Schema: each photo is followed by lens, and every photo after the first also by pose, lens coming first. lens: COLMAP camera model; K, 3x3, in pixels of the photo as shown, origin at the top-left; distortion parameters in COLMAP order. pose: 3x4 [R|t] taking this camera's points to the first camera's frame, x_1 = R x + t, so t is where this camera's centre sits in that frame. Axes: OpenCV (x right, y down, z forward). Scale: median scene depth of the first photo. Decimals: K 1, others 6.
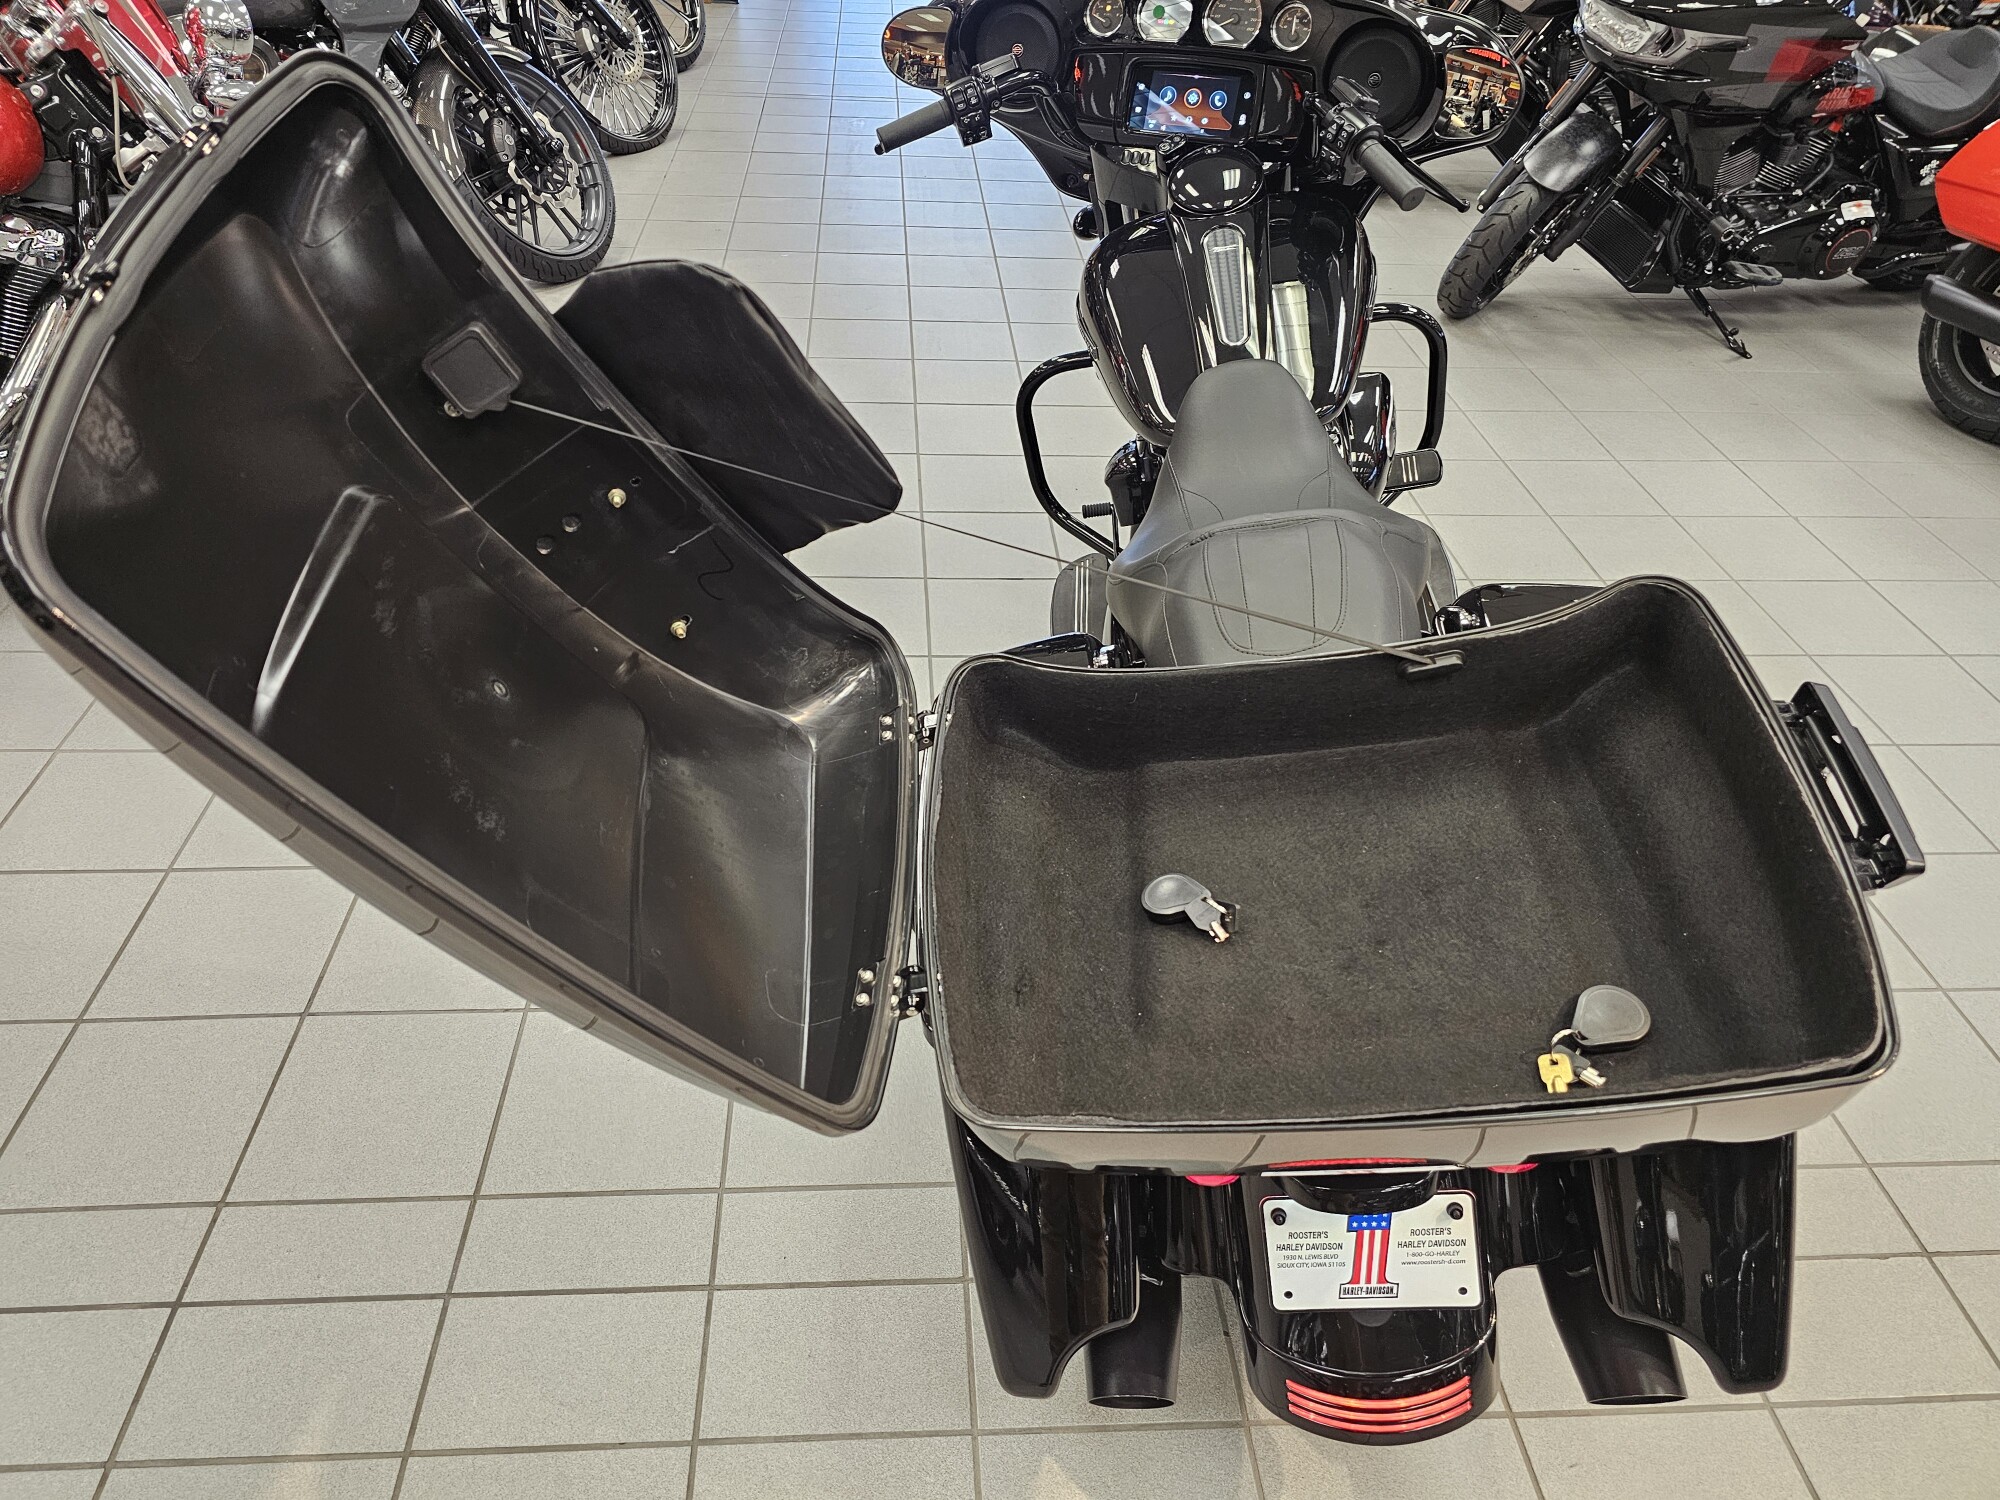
lens RADIAL K [[1340.9, 0, 981.4], [0, 1340.9, 745.8], [0, 0, 1]] dist [0.034535, -0.030232]
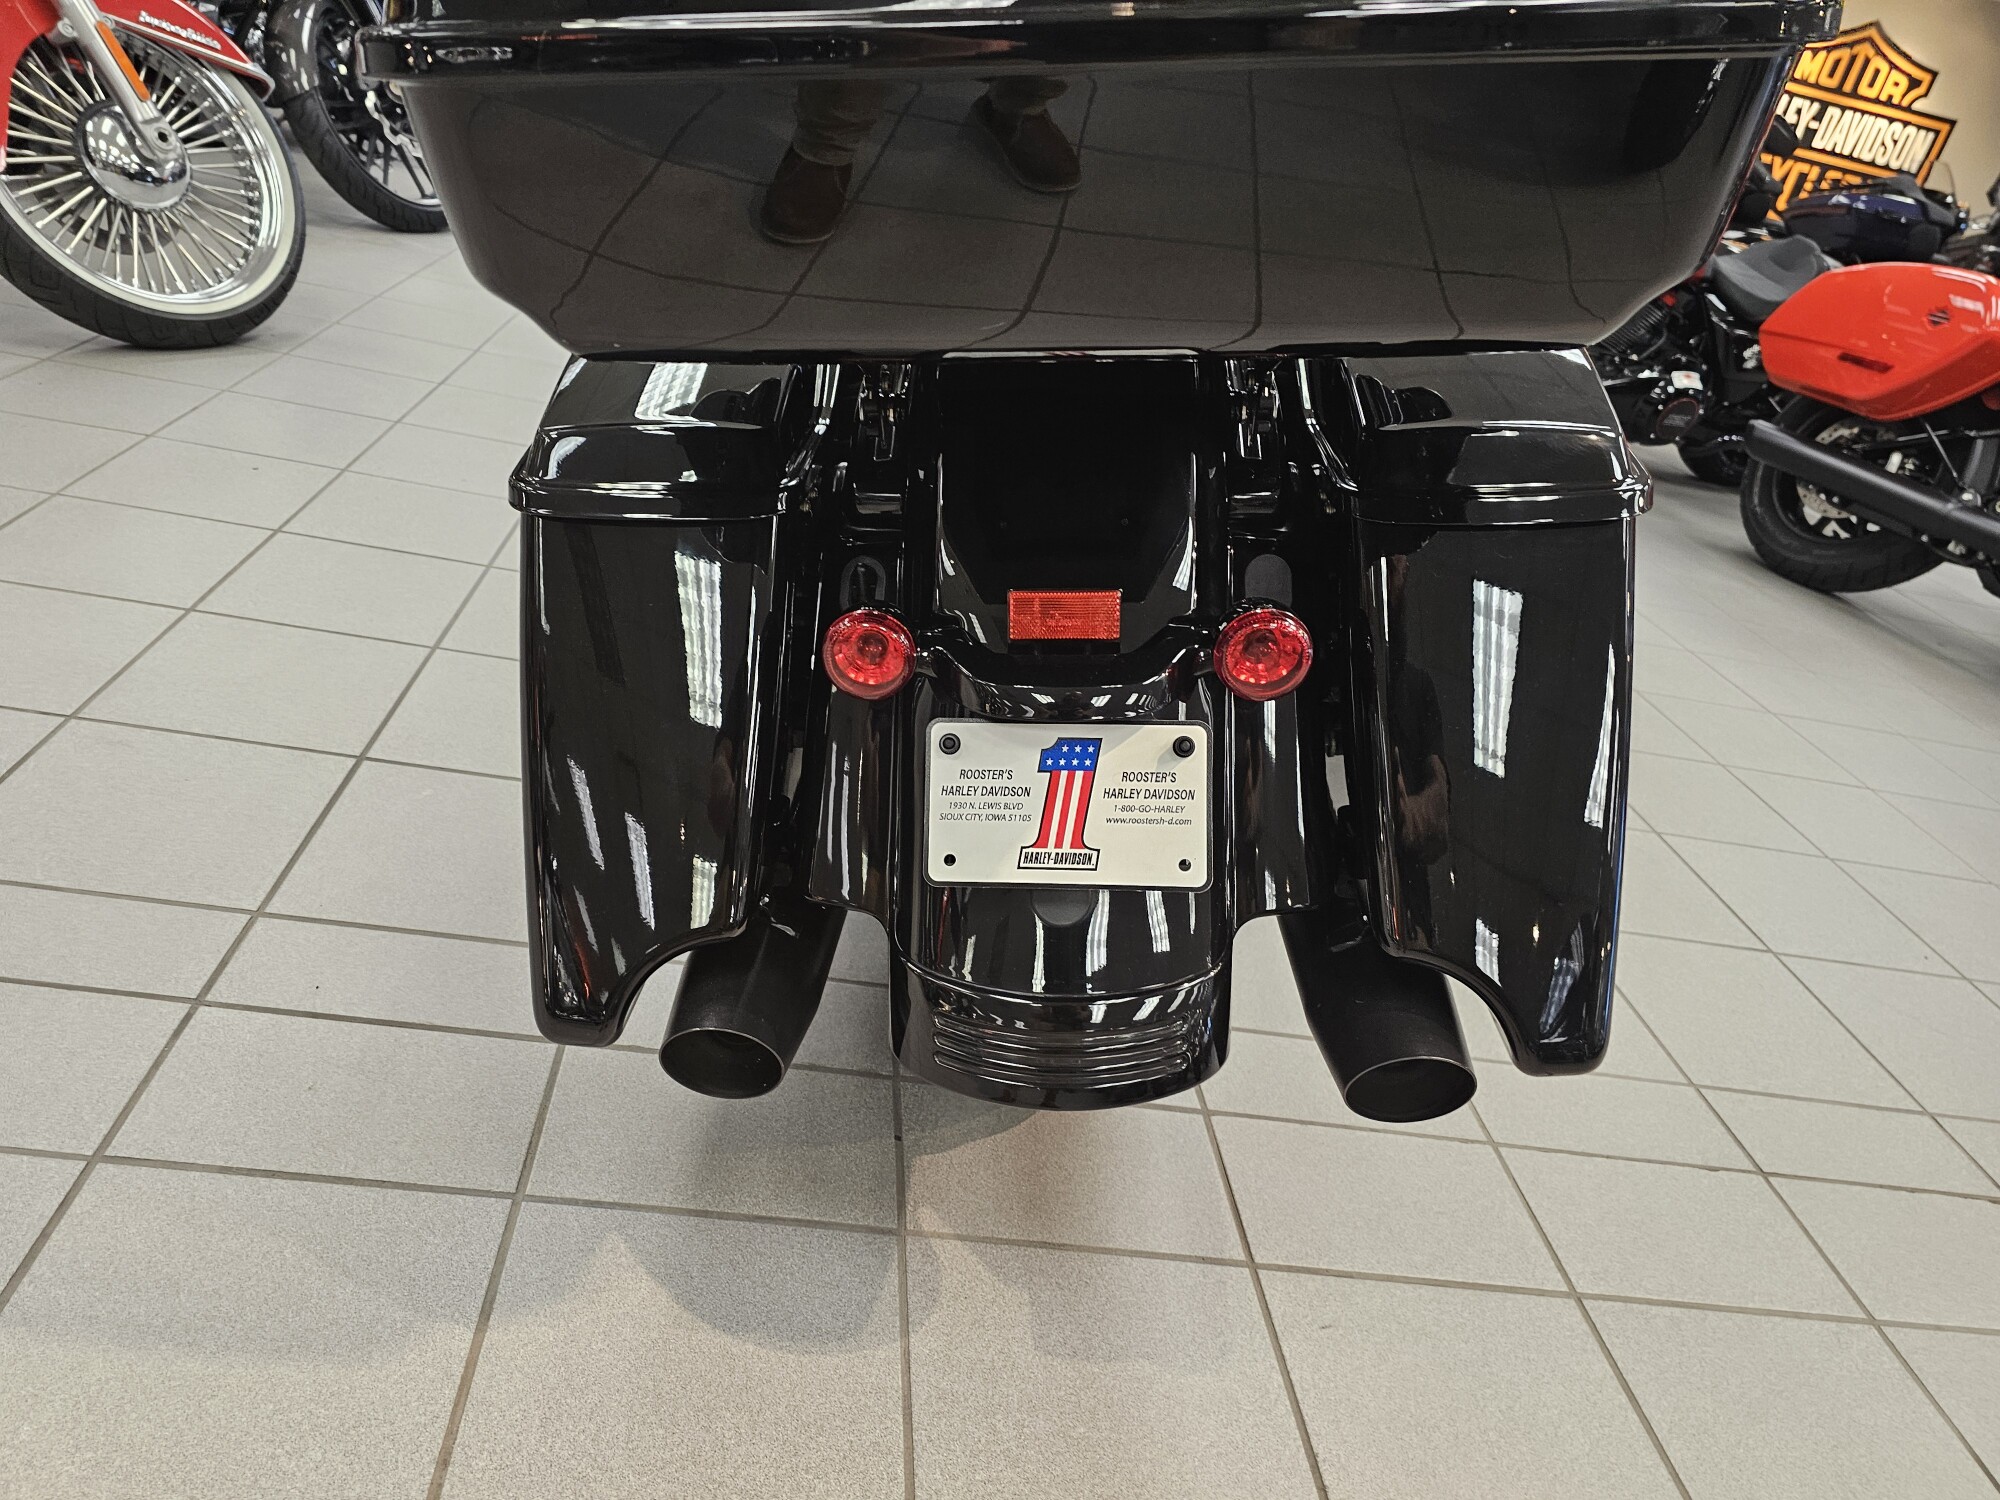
lens RADIAL K [[1351.5, 0, 982.0], [0, 1351.5, 730.1], [0, 0, 1]] dist [0.043379, -0.038452]
pose [[0.985887, 0.138499, 0.094050, 0.049534], [-0.118422, 0.974028, -0.192993, 0.141878], [-0.118336, 0.179132, 0.976682, 0.084254]]
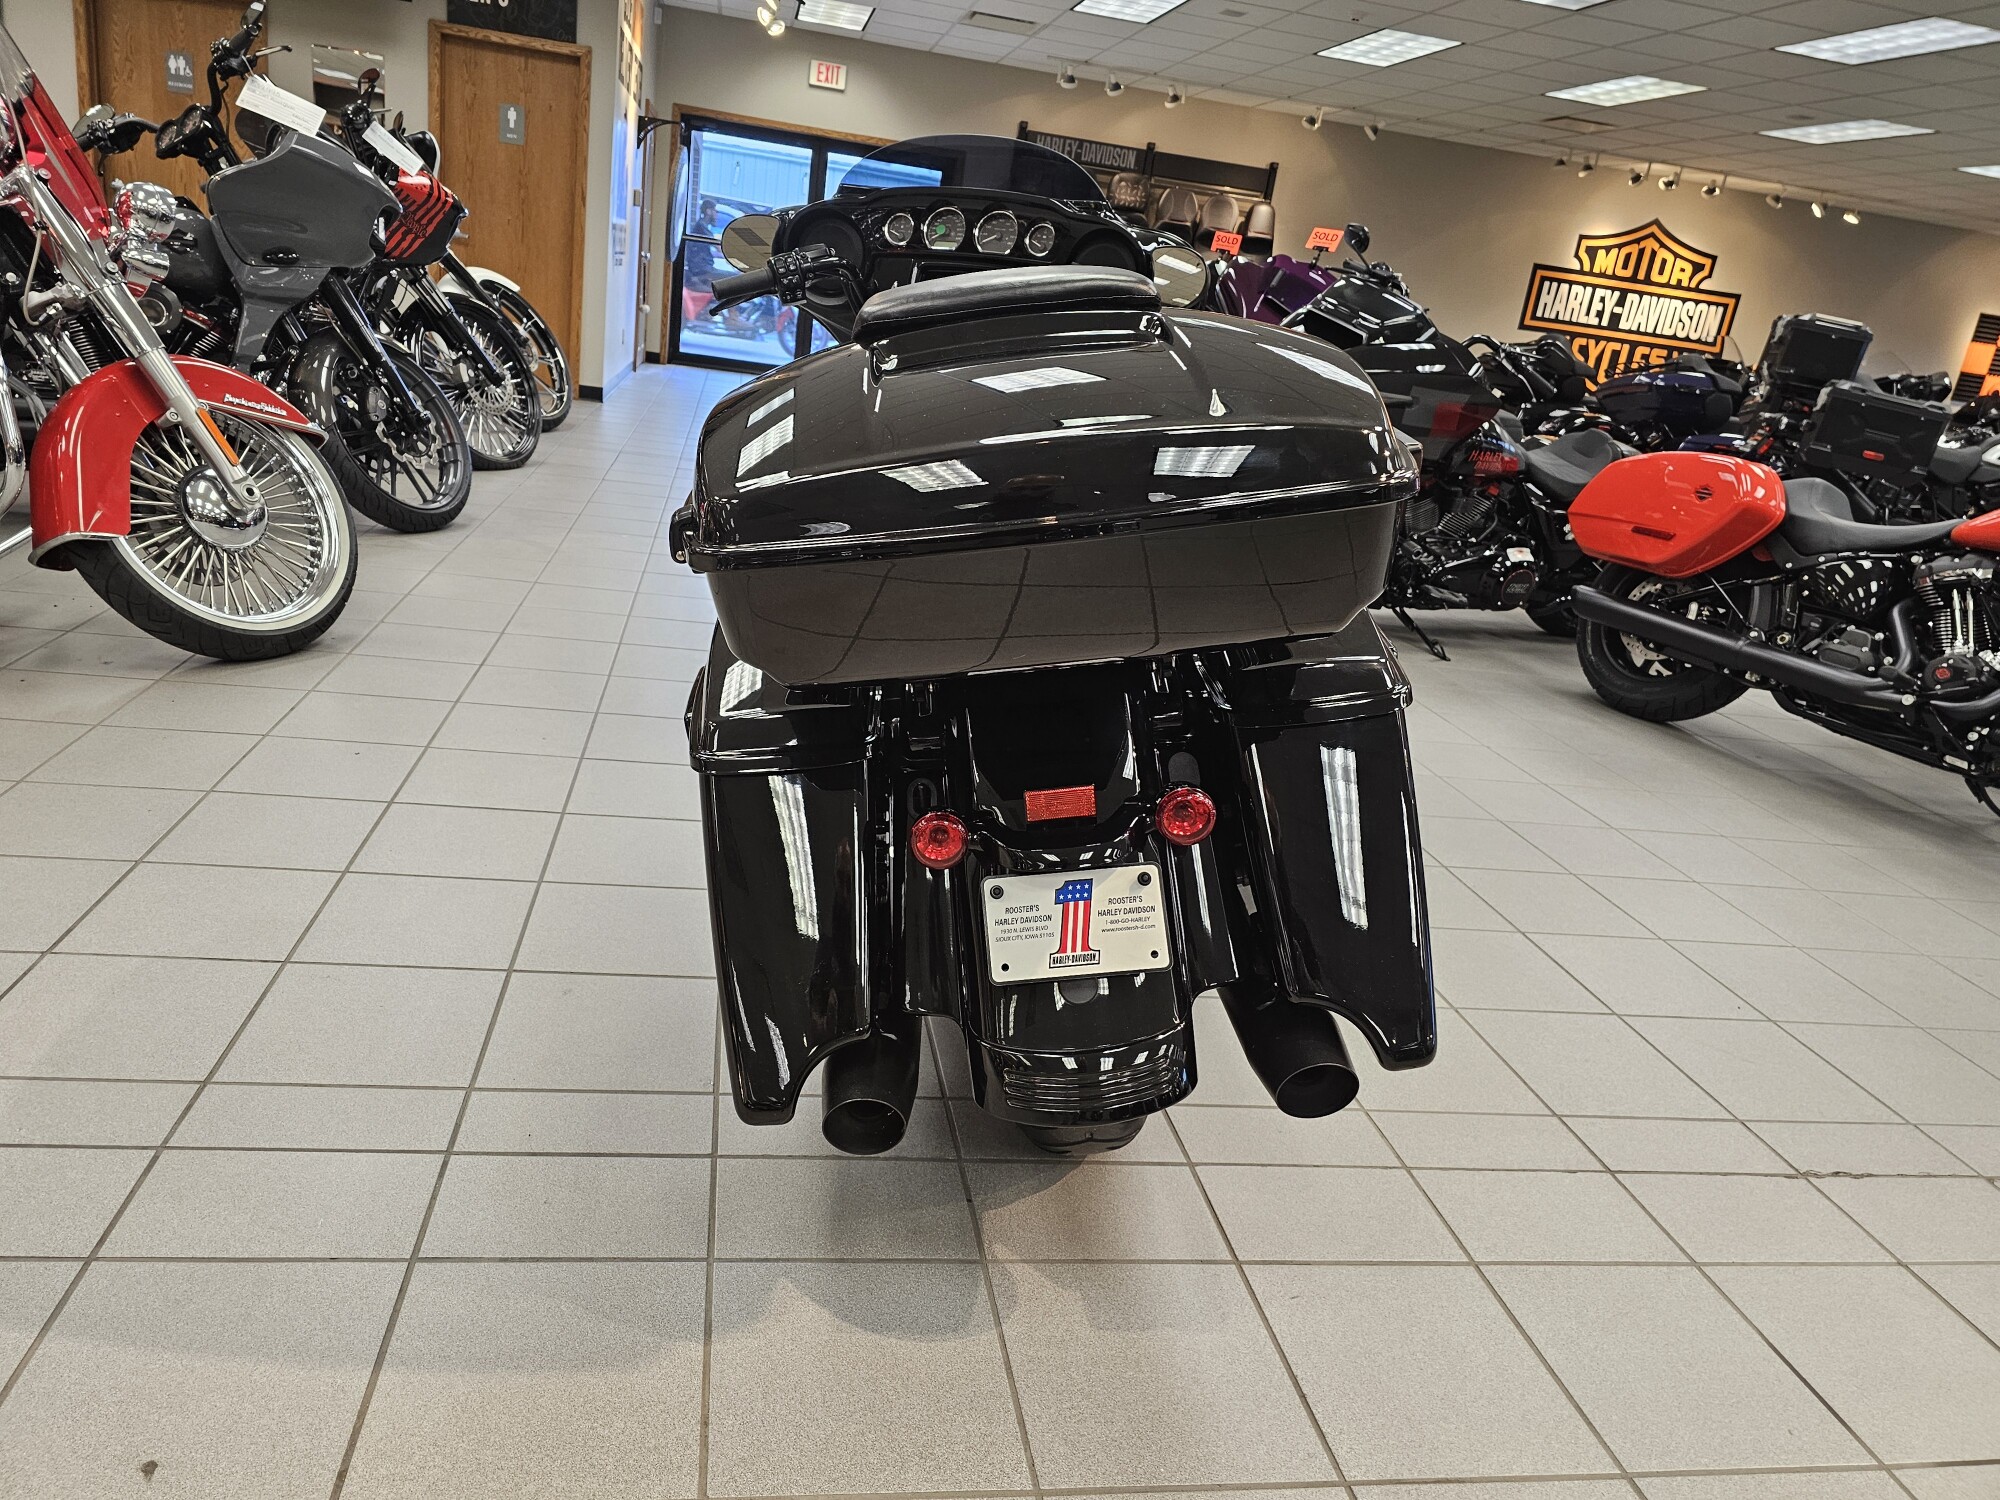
lens RADIAL K [[1340.7, 0, 983.0], [0, 1340.7, 734.1], [0, 0, 1]] dist [0.048013, -0.041841]
pose [[0.990536, 0.053572, 0.126366, 0.017472], [-0.008764, 0.943488, -0.331292, 0.175969], [-0.136973, 0.327049, 0.935028, -0.029176]]
